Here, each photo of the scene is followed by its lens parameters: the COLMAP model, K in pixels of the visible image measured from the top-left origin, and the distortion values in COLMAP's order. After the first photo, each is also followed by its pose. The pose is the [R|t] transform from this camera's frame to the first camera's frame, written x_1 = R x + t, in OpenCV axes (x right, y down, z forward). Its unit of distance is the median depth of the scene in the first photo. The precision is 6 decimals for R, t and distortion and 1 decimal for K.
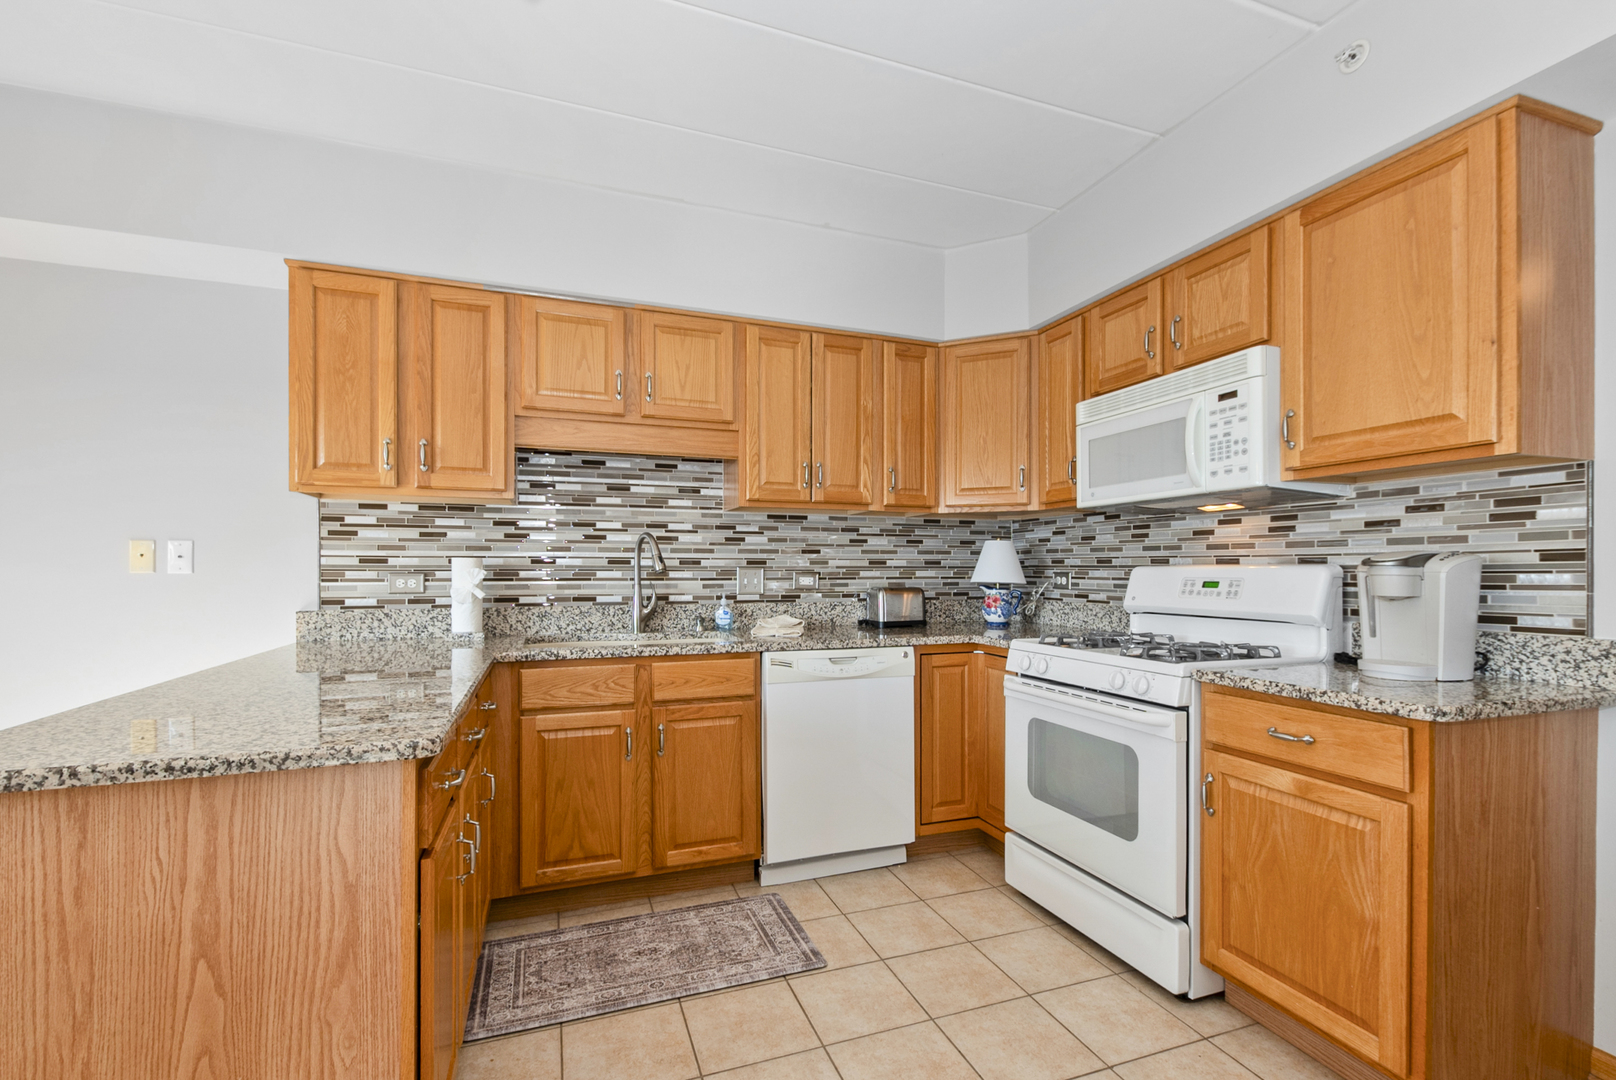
lens RADIAL K [[722.4, 0, 813.3], [0, 722.4, 549.9], [0, 0, 1]] dist [0.014205, -0.005053]
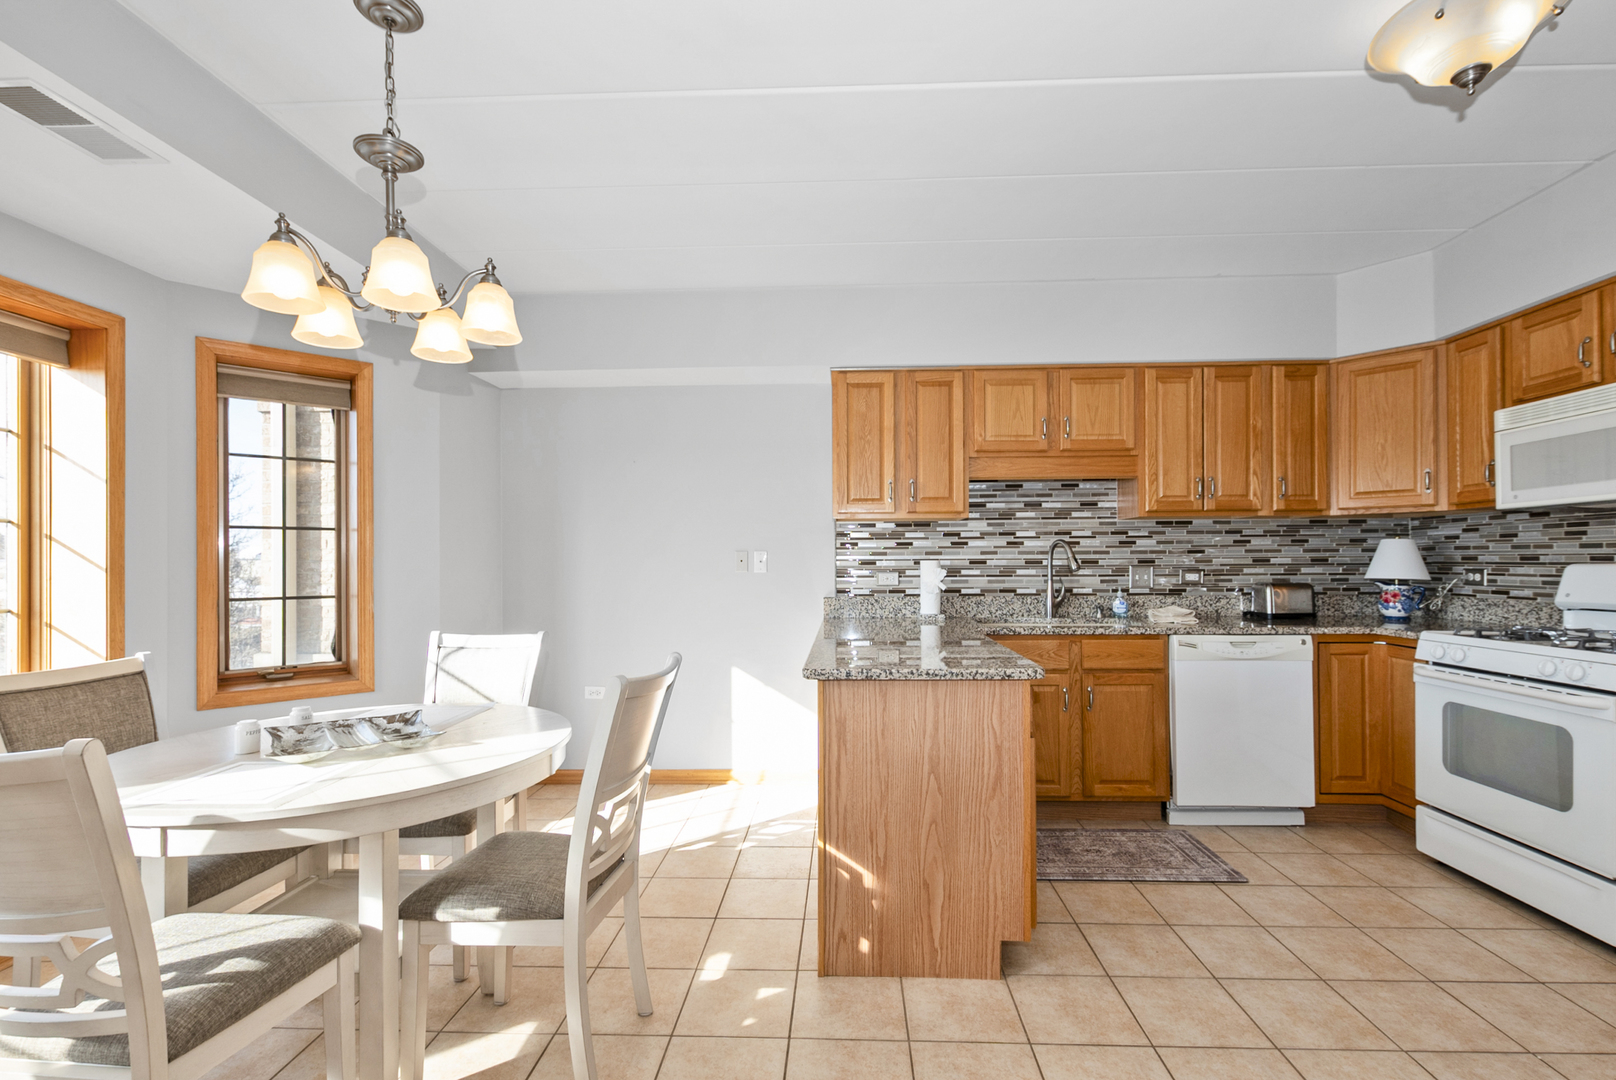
lens RADIAL K [[722.4, 0, 813.3], [0, 722.4, 549.9], [0, 0, 1]] dist [0.014205, -0.005053]
pose [[0.925376, -0.012790, -0.378835, -0.150354], [0.017024, 0.999824, 0.007829, -0.022898], [0.378668, -0.013694, 0.925431, -0.349783]]
